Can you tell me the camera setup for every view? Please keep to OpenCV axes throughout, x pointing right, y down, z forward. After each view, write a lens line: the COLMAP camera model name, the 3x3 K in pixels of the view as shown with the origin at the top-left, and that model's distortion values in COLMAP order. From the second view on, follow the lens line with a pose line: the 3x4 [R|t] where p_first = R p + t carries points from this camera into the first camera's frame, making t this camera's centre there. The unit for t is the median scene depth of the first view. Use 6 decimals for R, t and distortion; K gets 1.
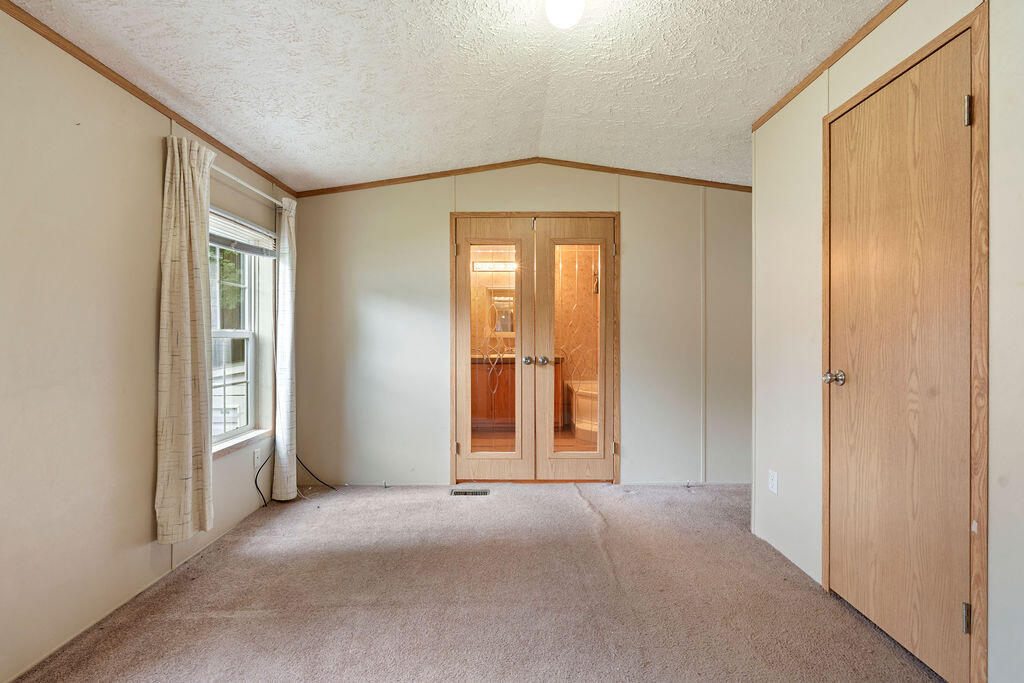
lens RADIAL K [[449.1, 0, 516.7], [0, 449.1, 335.9], [0, 0, 1]] dist [-0.006259, 0.001556]
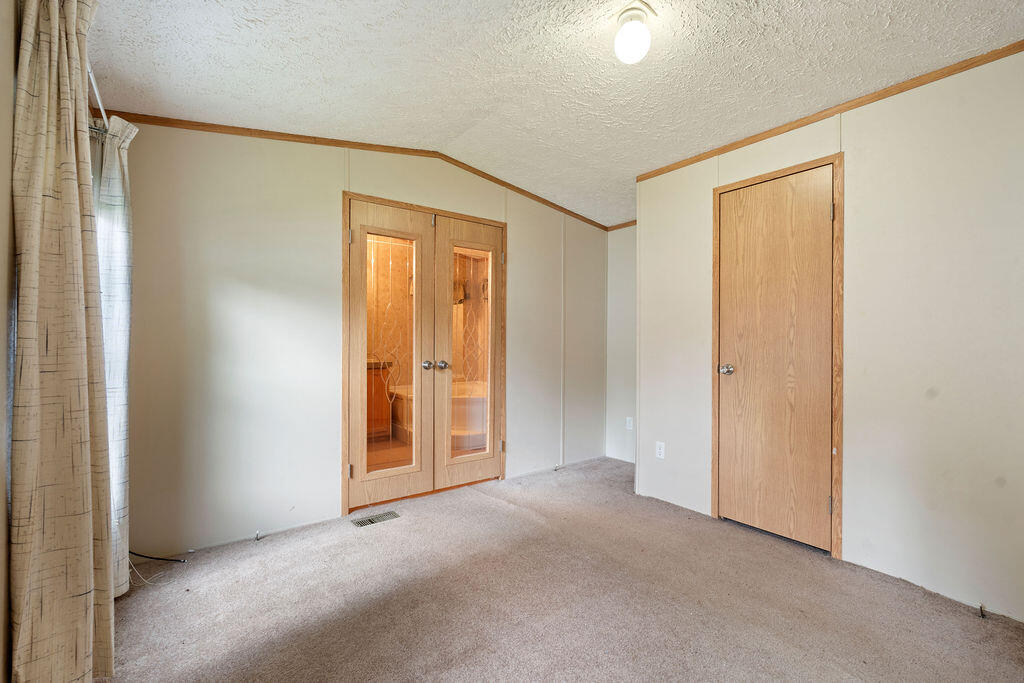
lens RADIAL K [[449.1, 0, 504.2], [0, 449.1, 338.9], [0, 0, 1]] dist [-0.006259, 0.001556]
pose [[0.796384, 0.007433, 0.604745, -0.459480], [-0.006777, 0.999971, -0.003366, 0.001872], [-0.604753, -0.001417, 0.796412, 0.169628]]
